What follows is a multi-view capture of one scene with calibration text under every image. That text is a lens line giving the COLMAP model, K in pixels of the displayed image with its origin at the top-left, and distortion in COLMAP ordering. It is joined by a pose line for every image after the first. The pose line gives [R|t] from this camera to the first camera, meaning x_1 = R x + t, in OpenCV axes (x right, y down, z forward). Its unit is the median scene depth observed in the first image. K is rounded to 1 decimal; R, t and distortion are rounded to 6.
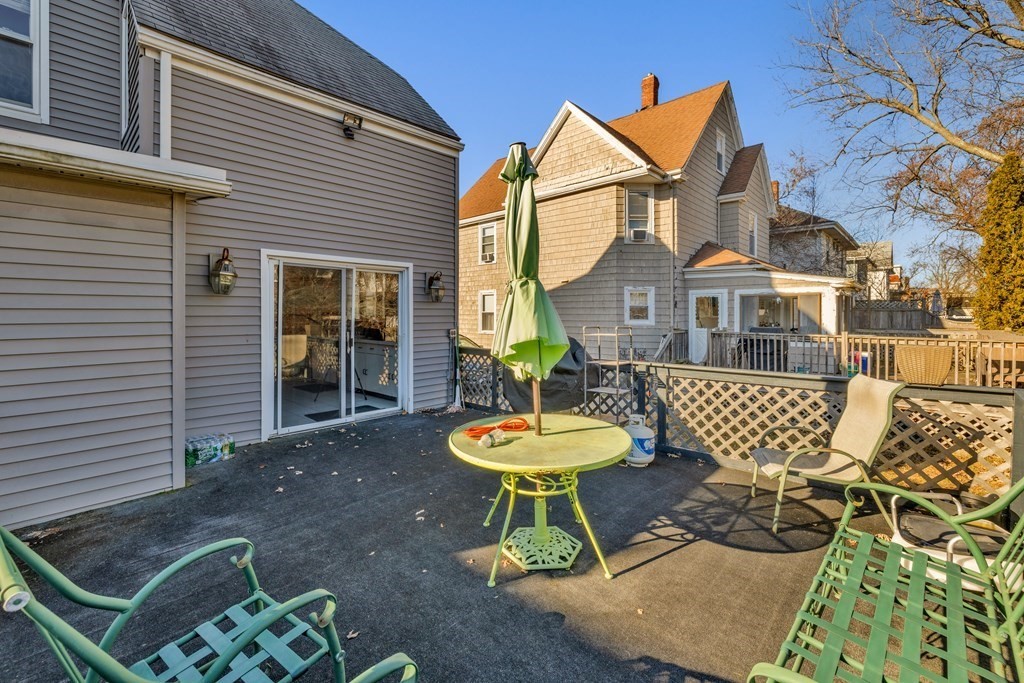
lens RADIAL K [[438.2, 0, 504.7], [0, 438.2, 312.1], [0, 0, 1]] dist [0.001695, 0.000544]
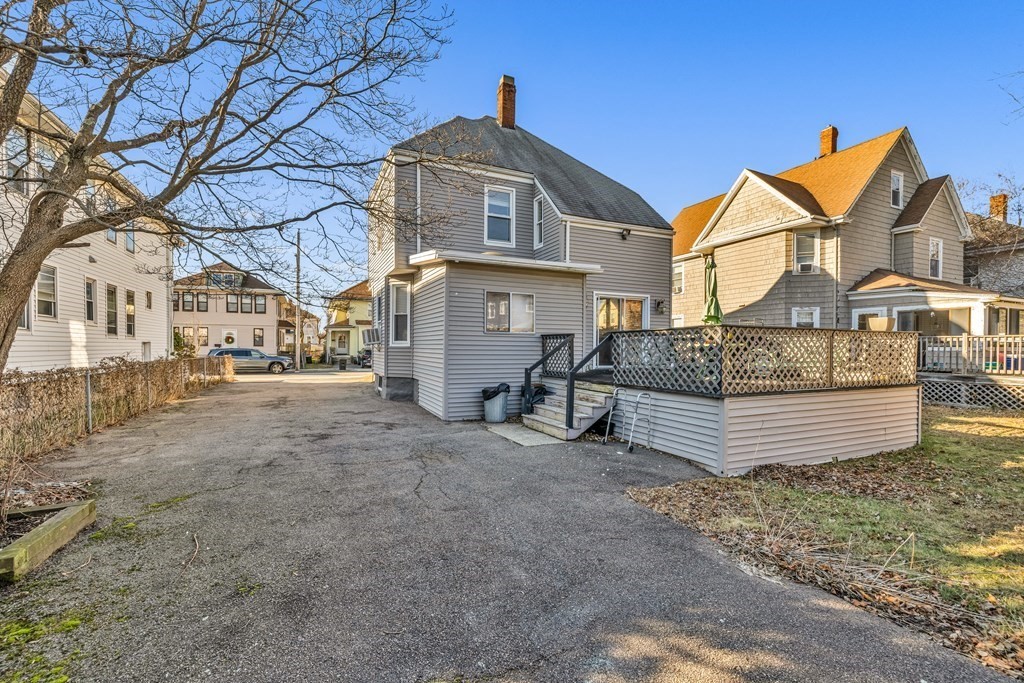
lens RADIAL K [[438.2, 0, 506.6], [0, 438.2, 350.4], [0, 0, 1]] dist [0.001695, 0.000544]
pose [[0.928760, 0.007621, -0.370603, -0.033834], [-0.004722, 0.999951, 0.008730, 0.062268], [0.370651, -0.006358, 0.928750, -0.540392]]
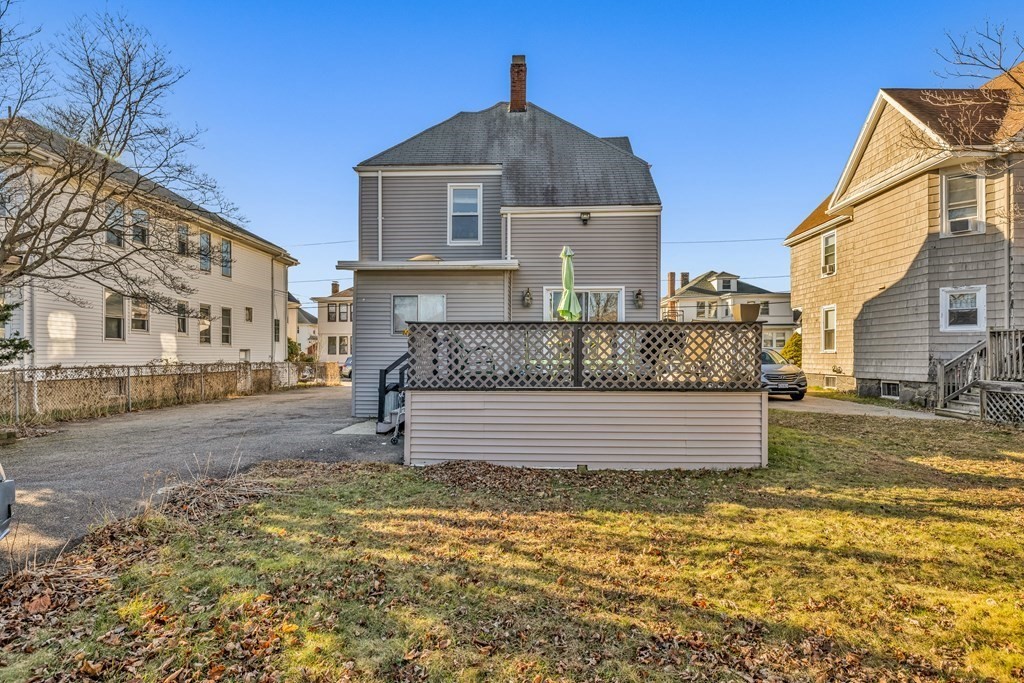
lens RADIAL K [[547.0, 0, 508.7], [0, 547.0, 349.2], [0, 0, 1]] dist [0.000097, -0.000686]
pose [[0.671575, -0.007925, -0.740894, 0.499857], [0.001446, 0.999955, -0.009384, 0.072018], [0.740935, 0.005231, 0.671557, -0.358543]]
